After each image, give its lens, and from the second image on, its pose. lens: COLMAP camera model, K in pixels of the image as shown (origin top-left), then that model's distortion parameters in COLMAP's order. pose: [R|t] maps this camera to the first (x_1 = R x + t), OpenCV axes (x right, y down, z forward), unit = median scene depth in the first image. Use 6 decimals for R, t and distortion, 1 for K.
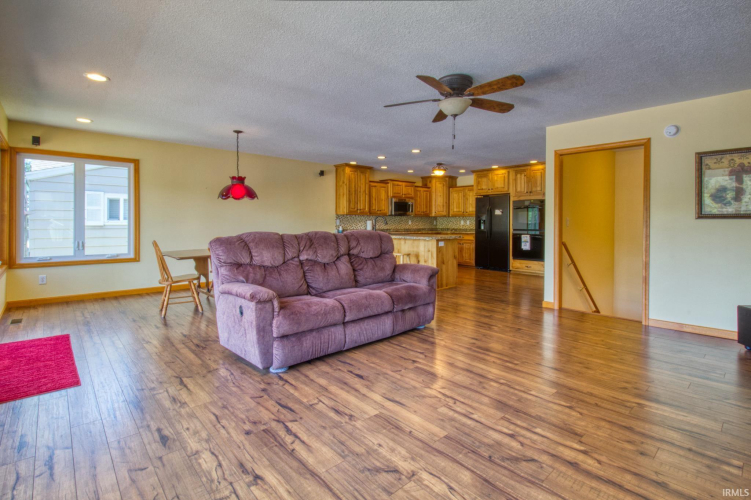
lens RADIAL K [[347.9, 0, 385.9], [0, 347.9, 221.5], [0, 0, 1]] dist [-0.003307, -0.001043]
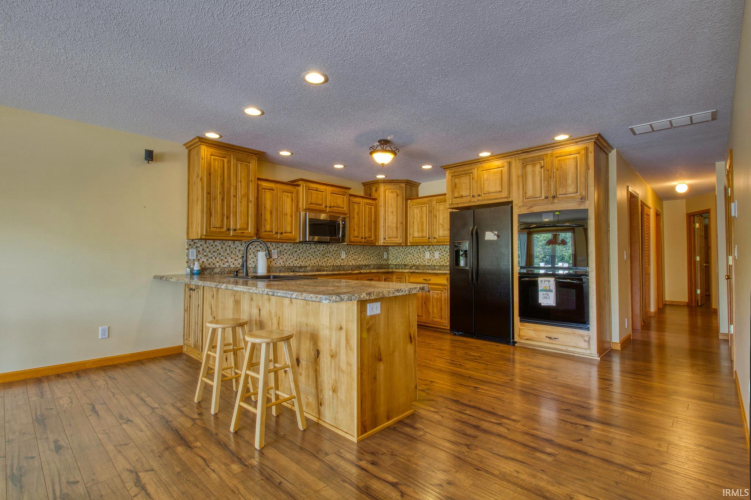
lens RADIAL K [[347.9, 0, 376.0], [0, 347.9, 249.6], [0, 0, 1]] dist [-0.003307, -0.001043]
pose [[0.997563, -0.000991, 0.069758, 0.097190], [0.002231, 0.999841, -0.017697, 0.004807], [-0.069730, 0.017809, 0.997407, 0.445481]]
